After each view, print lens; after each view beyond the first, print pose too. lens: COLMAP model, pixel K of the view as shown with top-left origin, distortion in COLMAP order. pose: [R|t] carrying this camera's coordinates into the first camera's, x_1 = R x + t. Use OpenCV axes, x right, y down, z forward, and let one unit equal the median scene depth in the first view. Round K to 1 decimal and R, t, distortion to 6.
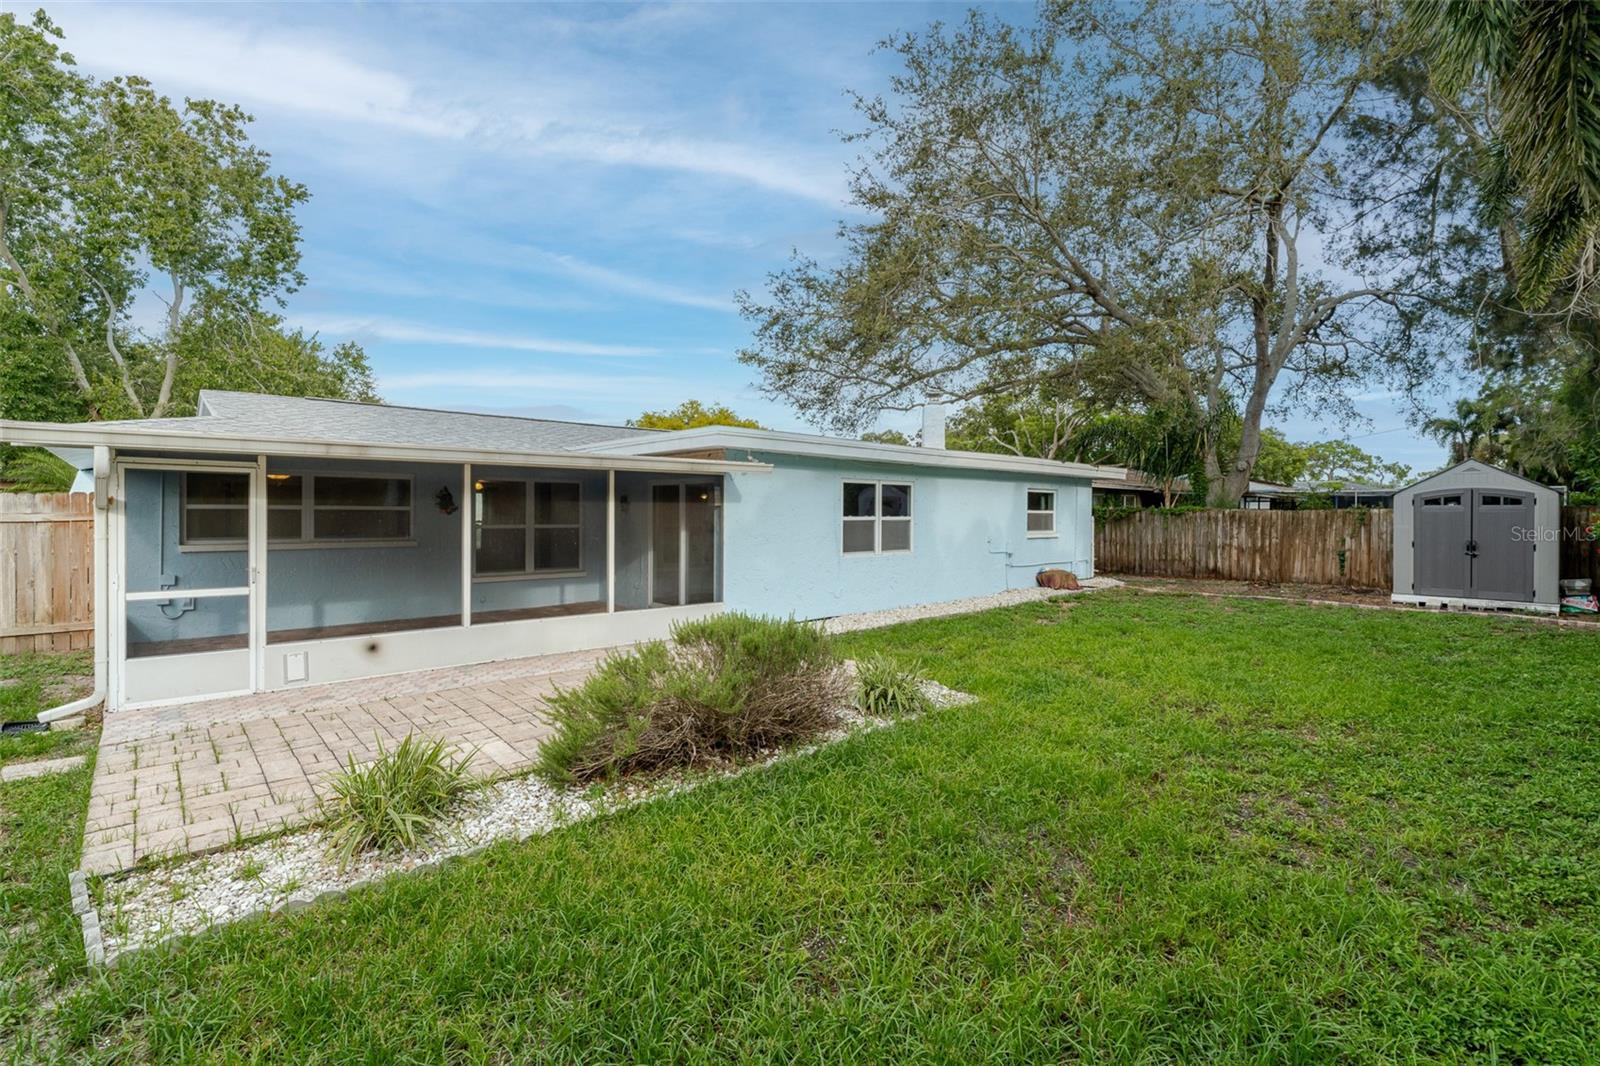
lens RADIAL K [[730.5, 0, 802.1], [0, 730.5, 523.2], [0, 0, 1]] dist [0.003930, 0.001565]
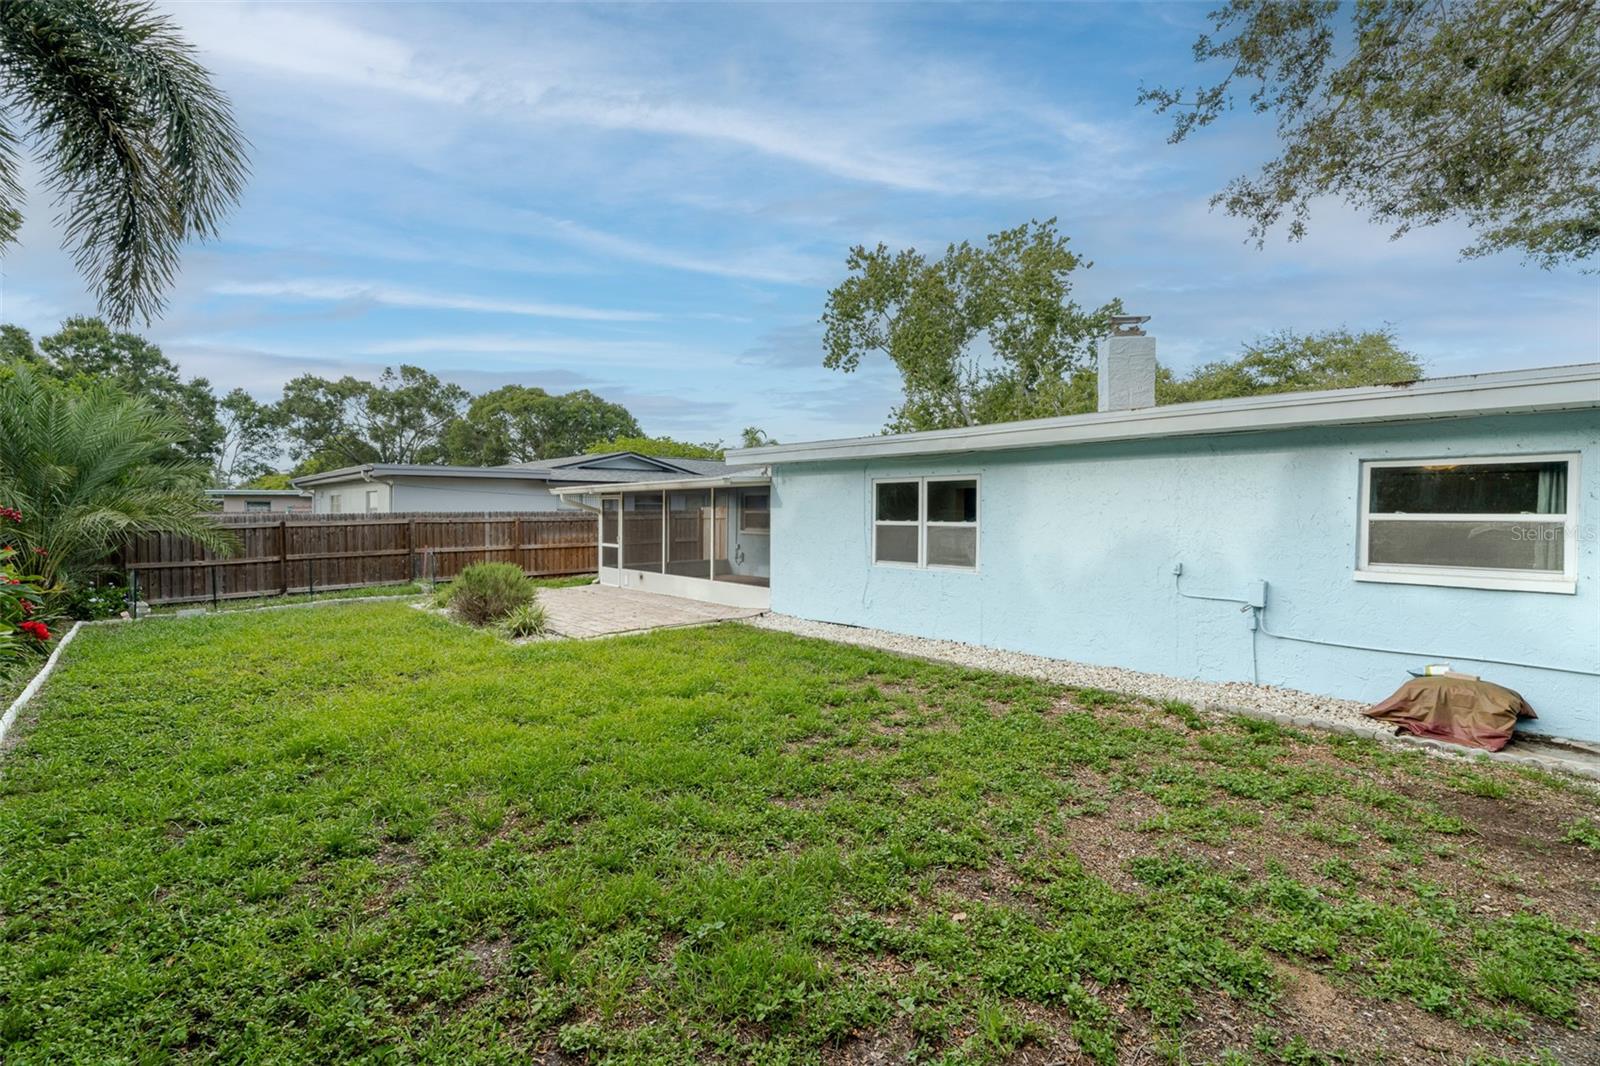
lens RADIAL K [[730.5, 0, 802.4], [0, 730.5, 528.4], [0, 0, 1]] dist [0.003930, 0.001565]
pose [[-0.016109, 0.029412, -0.999438, 0.926050], [-0.006208, 0.999545, 0.029516, -0.024790], [0.999851, 0.006680, -0.015919, 0.885818]]
